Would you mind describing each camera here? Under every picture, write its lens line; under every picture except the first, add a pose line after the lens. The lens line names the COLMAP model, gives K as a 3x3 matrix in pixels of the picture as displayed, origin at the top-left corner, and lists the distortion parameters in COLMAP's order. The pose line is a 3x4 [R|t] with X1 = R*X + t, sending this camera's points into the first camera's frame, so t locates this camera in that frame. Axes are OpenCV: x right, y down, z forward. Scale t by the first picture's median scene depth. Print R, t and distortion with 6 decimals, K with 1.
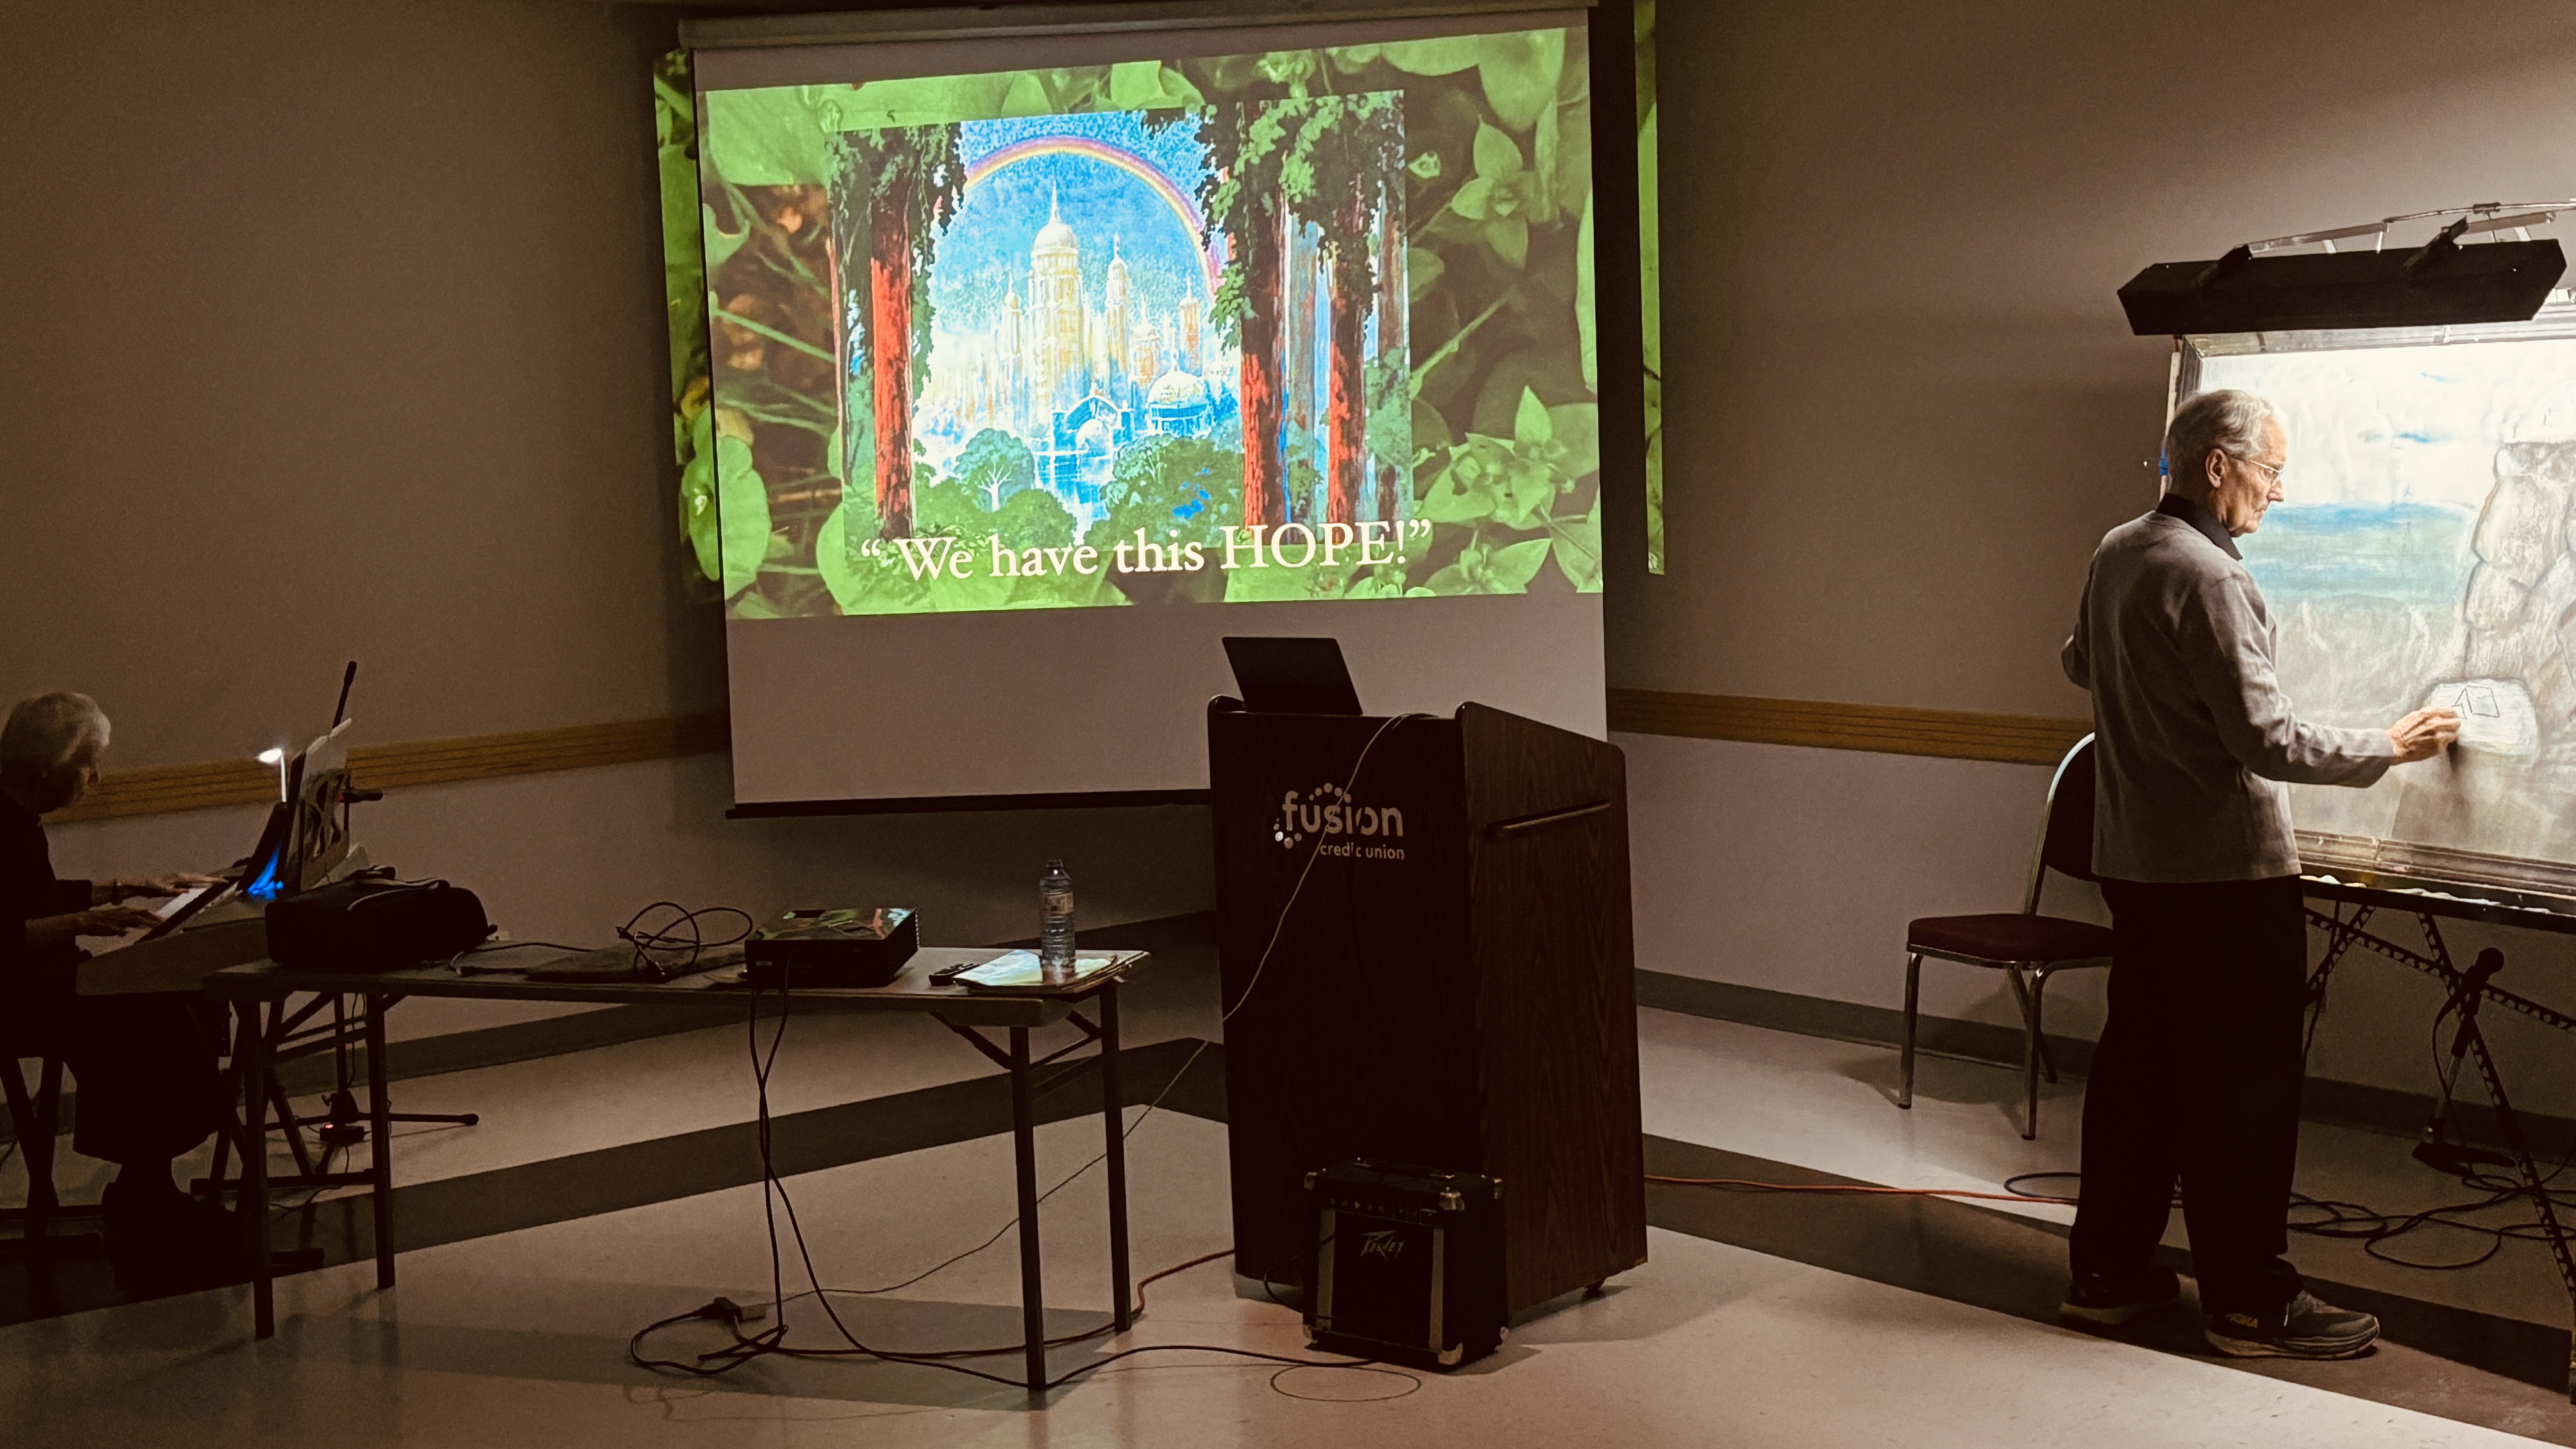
lens RADIAL K [[3352.3, 0, 1292.5], [0, 3352.3, 723.0], [0, 0, 1]] dist [0.019544, 0.000000]
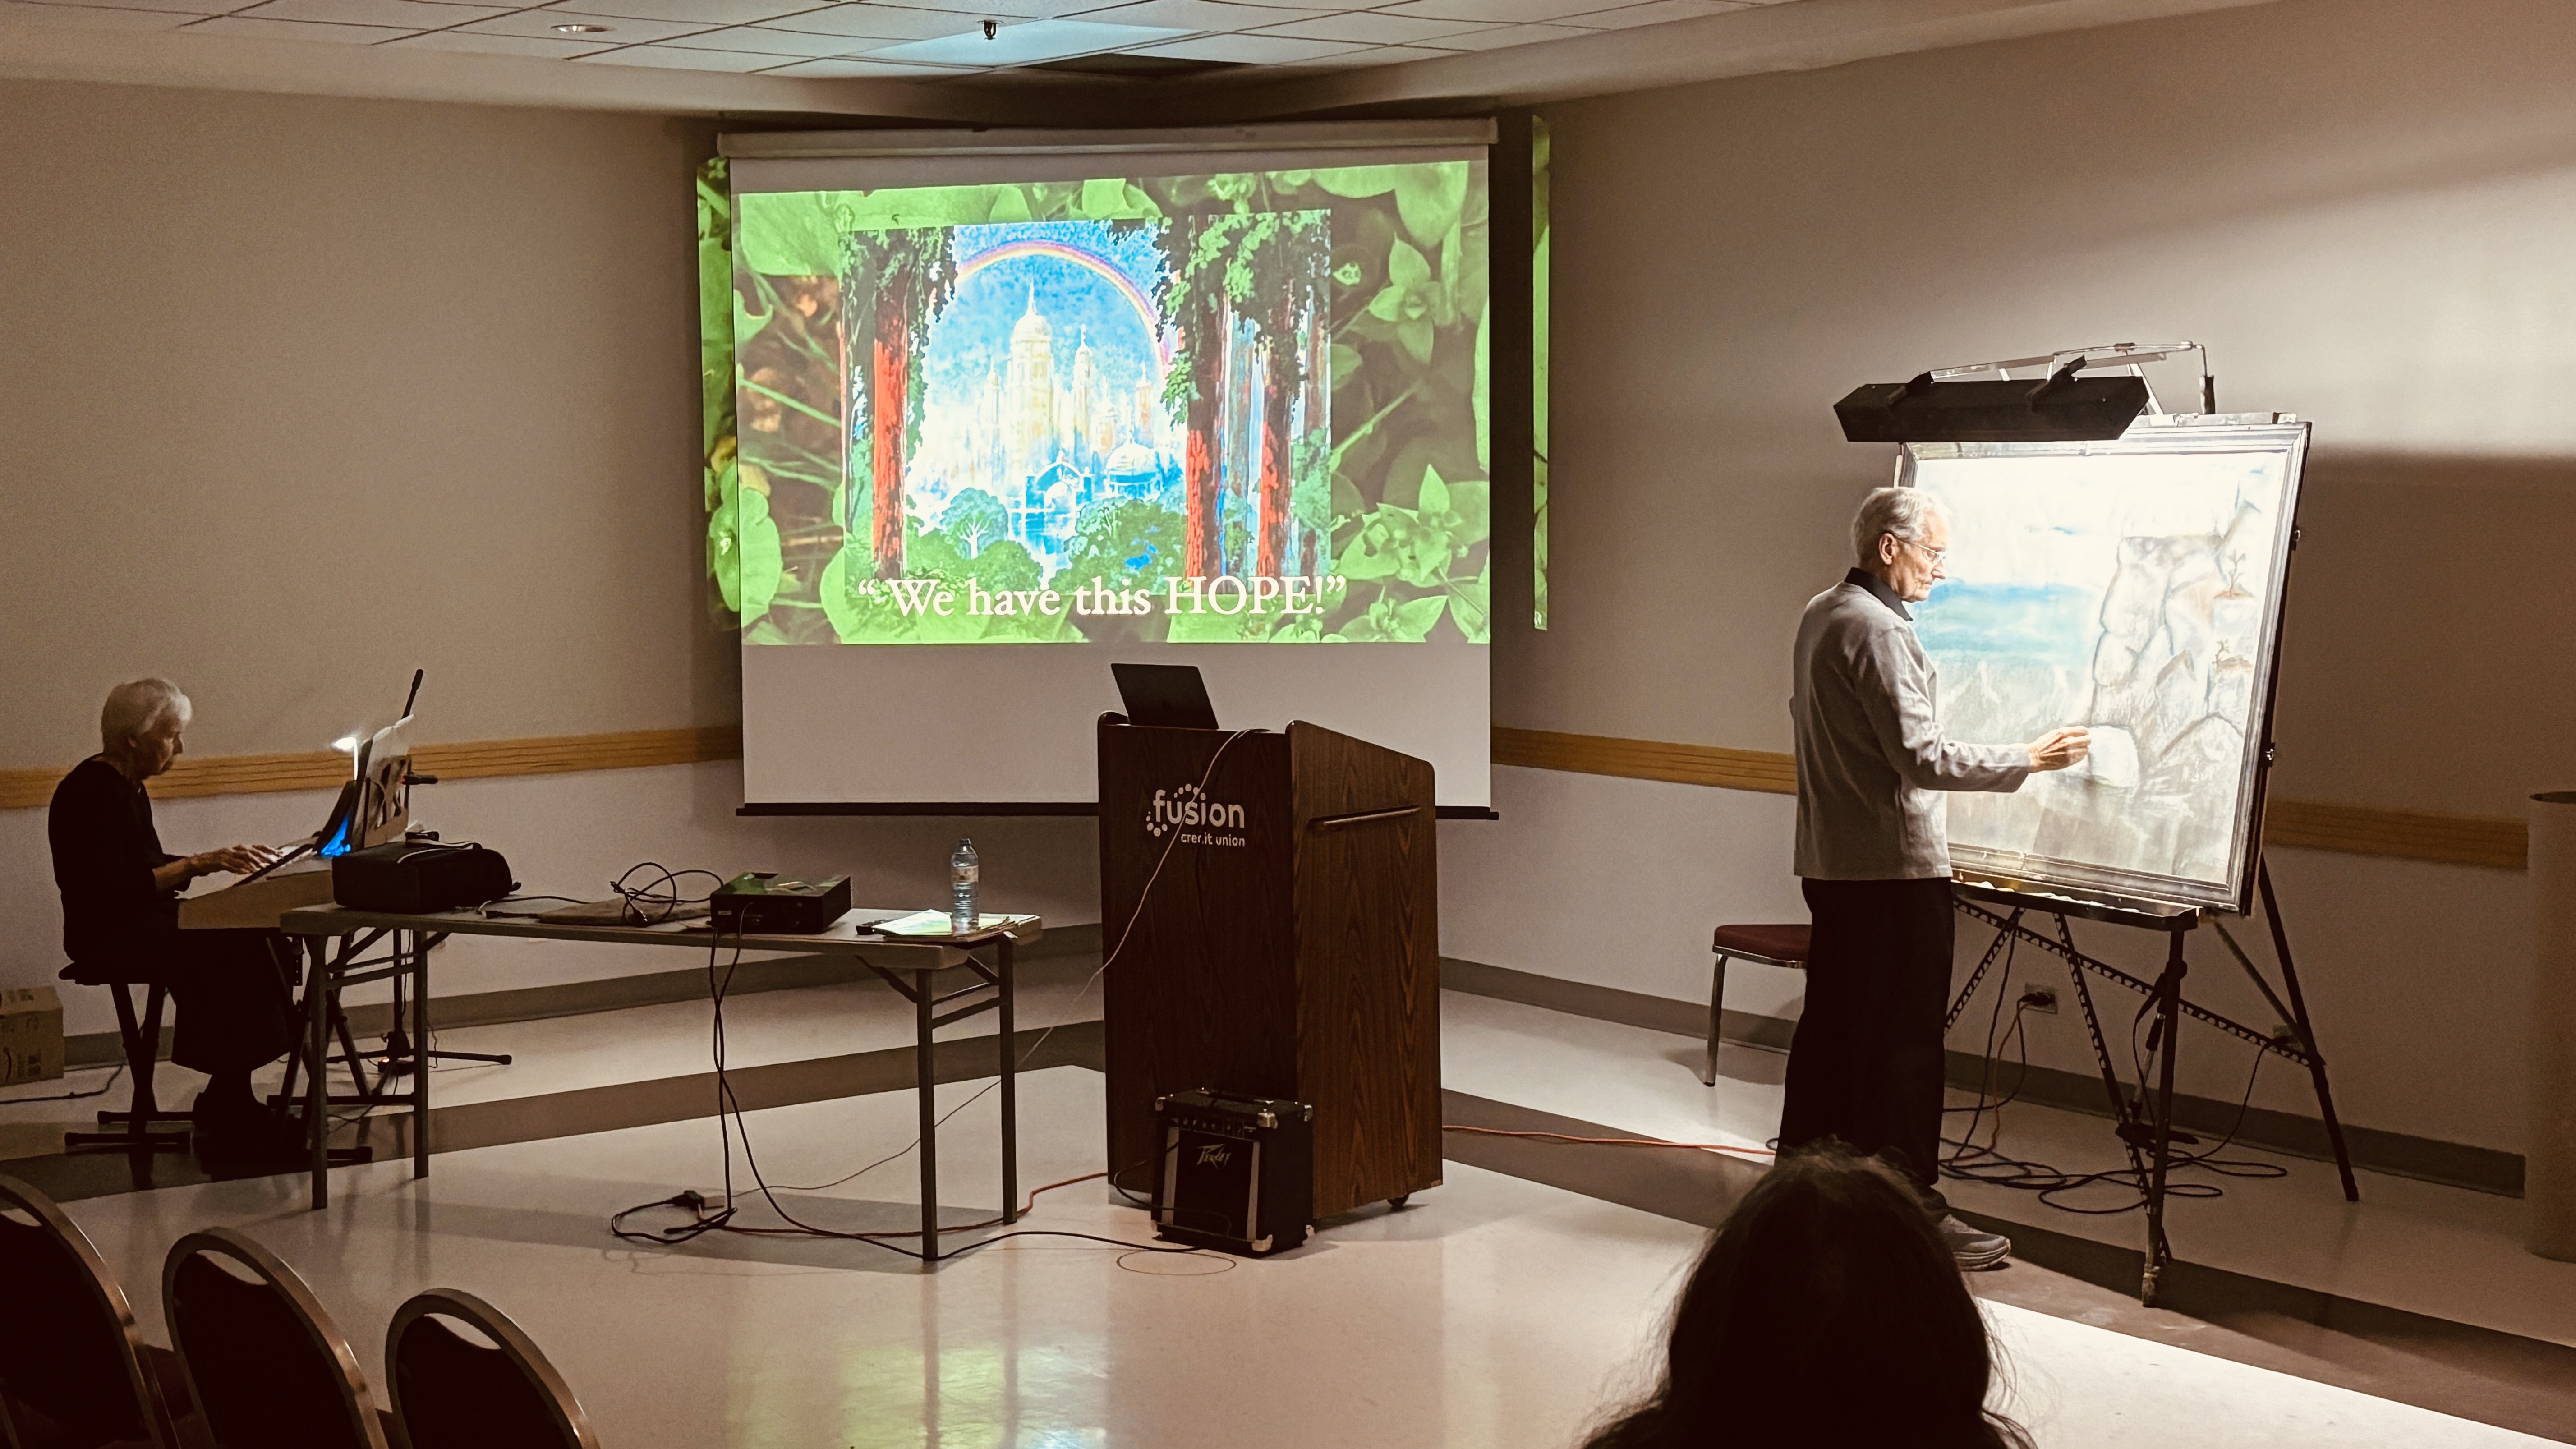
lens RADIAL K [[3352.3, 0, 1293.8], [0, 3352.3, 702.8], [0, 0, 1]] dist [0.019544, 0.000000]
pose [[0.999112, 0.030477, -0.029101, 0.068615], [-0.031168, 0.999236, -0.023597, 0.013004], [0.028359, 0.024483, 0.999298, -0.190038]]
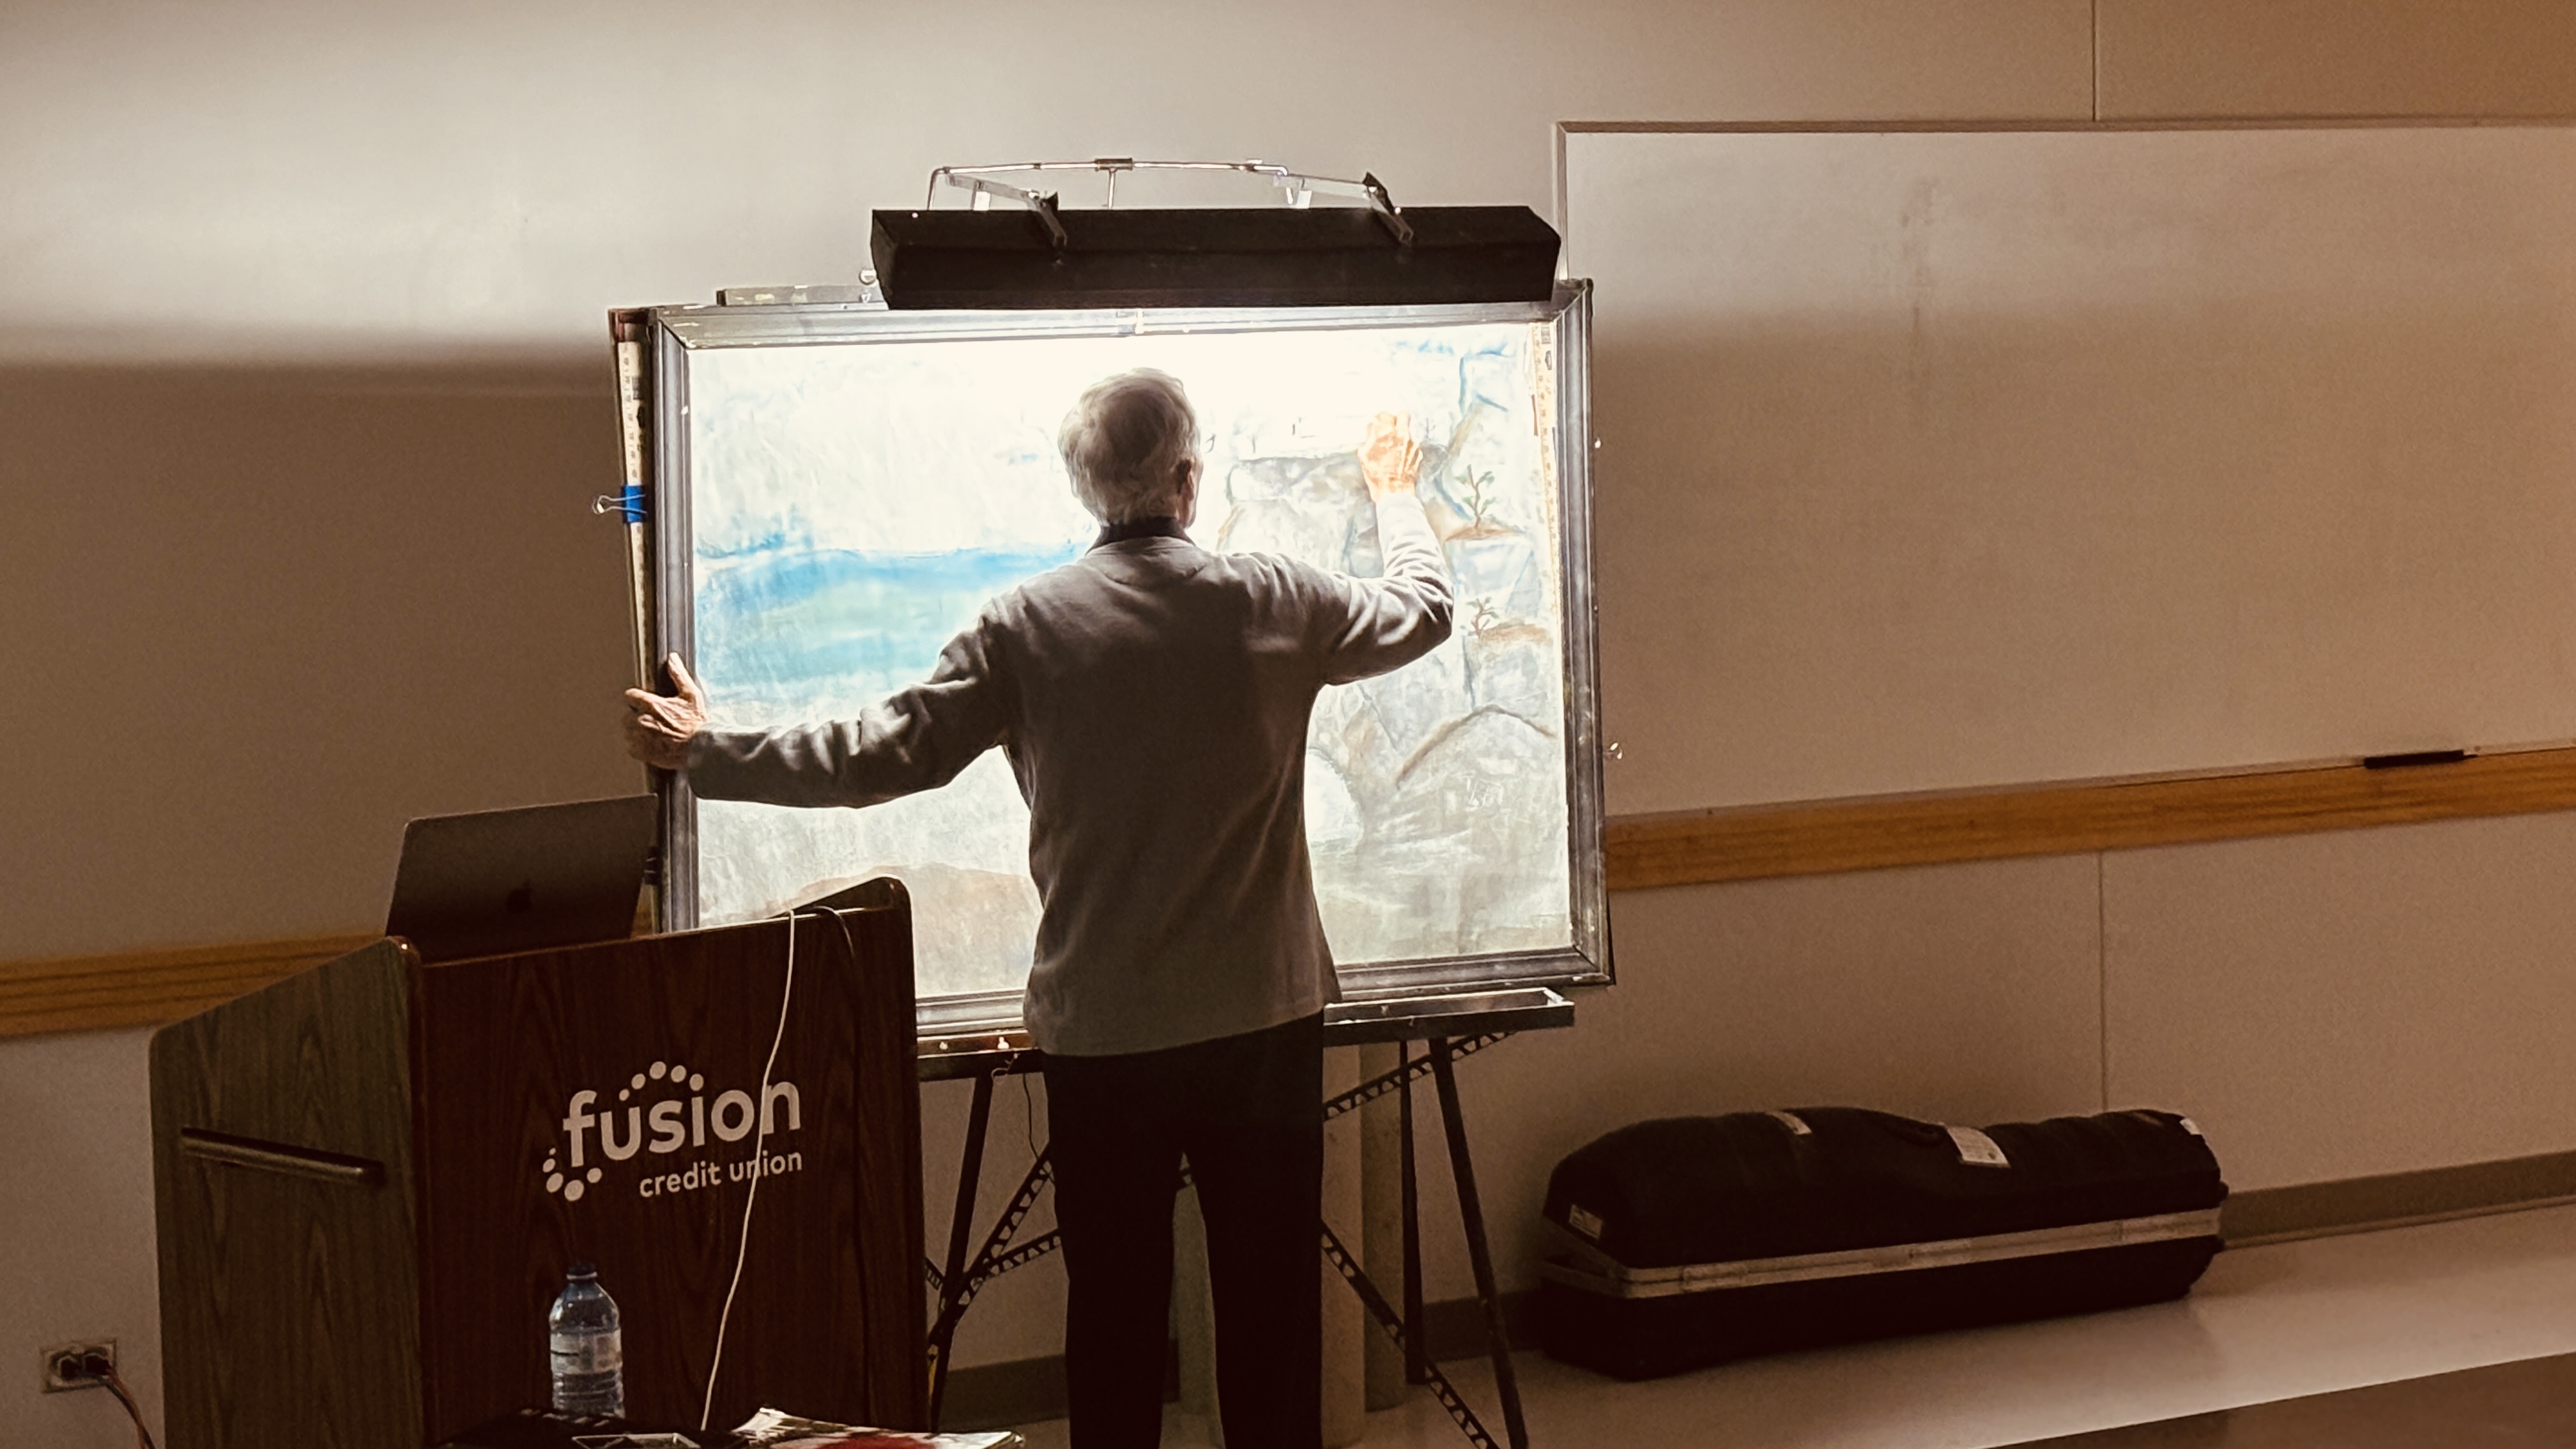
lens RADIAL K [[5536.8, 0, 1306.9], [0, 5536.8, 734.5], [0, 0, 1]] dist [0.300831, 0.000000]
pose [[0.109362, -0.039286, 0.993225, -0.720743], [0.114233, 0.993095, 0.026702, -0.039152], [-0.987416, 0.110539, 0.113095, 0.637270]]
